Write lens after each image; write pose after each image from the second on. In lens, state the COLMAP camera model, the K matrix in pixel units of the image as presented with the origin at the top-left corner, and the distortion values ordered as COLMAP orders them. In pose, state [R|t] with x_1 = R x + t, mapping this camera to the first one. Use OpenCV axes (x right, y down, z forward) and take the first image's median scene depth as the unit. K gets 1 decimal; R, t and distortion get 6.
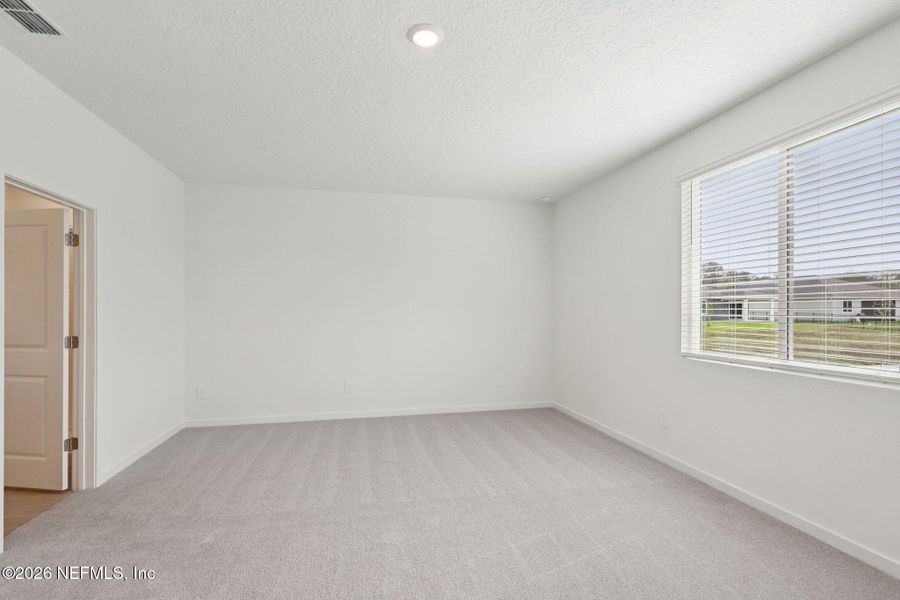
lens RADIAL K [[413.5, 0, 451.8], [0, 413.5, 309.3], [0, 0, 1]] dist [0.002648, -0.000450]
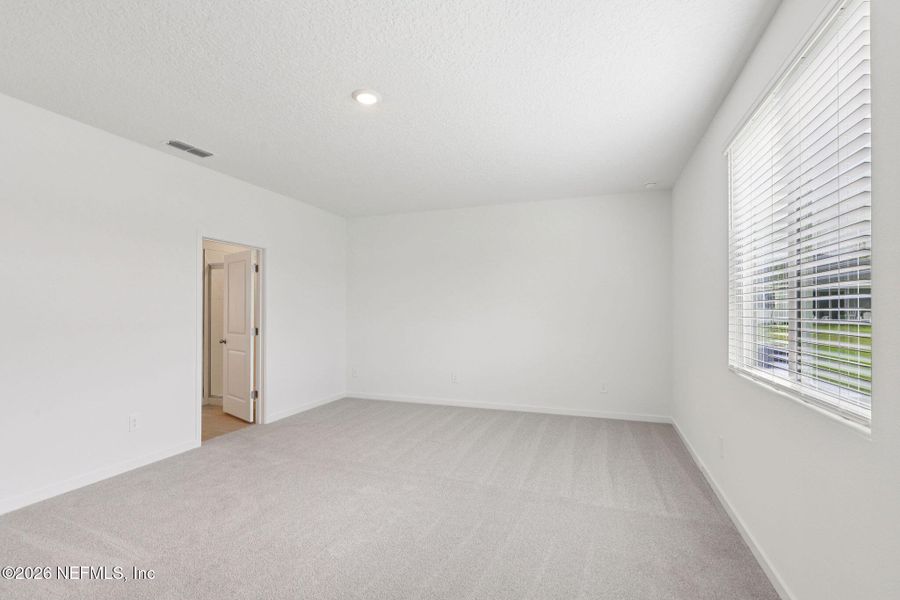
lens RADIAL K [[413.5, 0, 451.8], [0, 413.5, 309.3], [0, 0, 1]] dist [0.002648, -0.000450]
pose [[0.841350, -0.003372, -0.540480, 0.596848], [0.006213, 0.999975, 0.003433, -0.009163], [0.540455, -0.006246, 0.841350, 0.054036]]
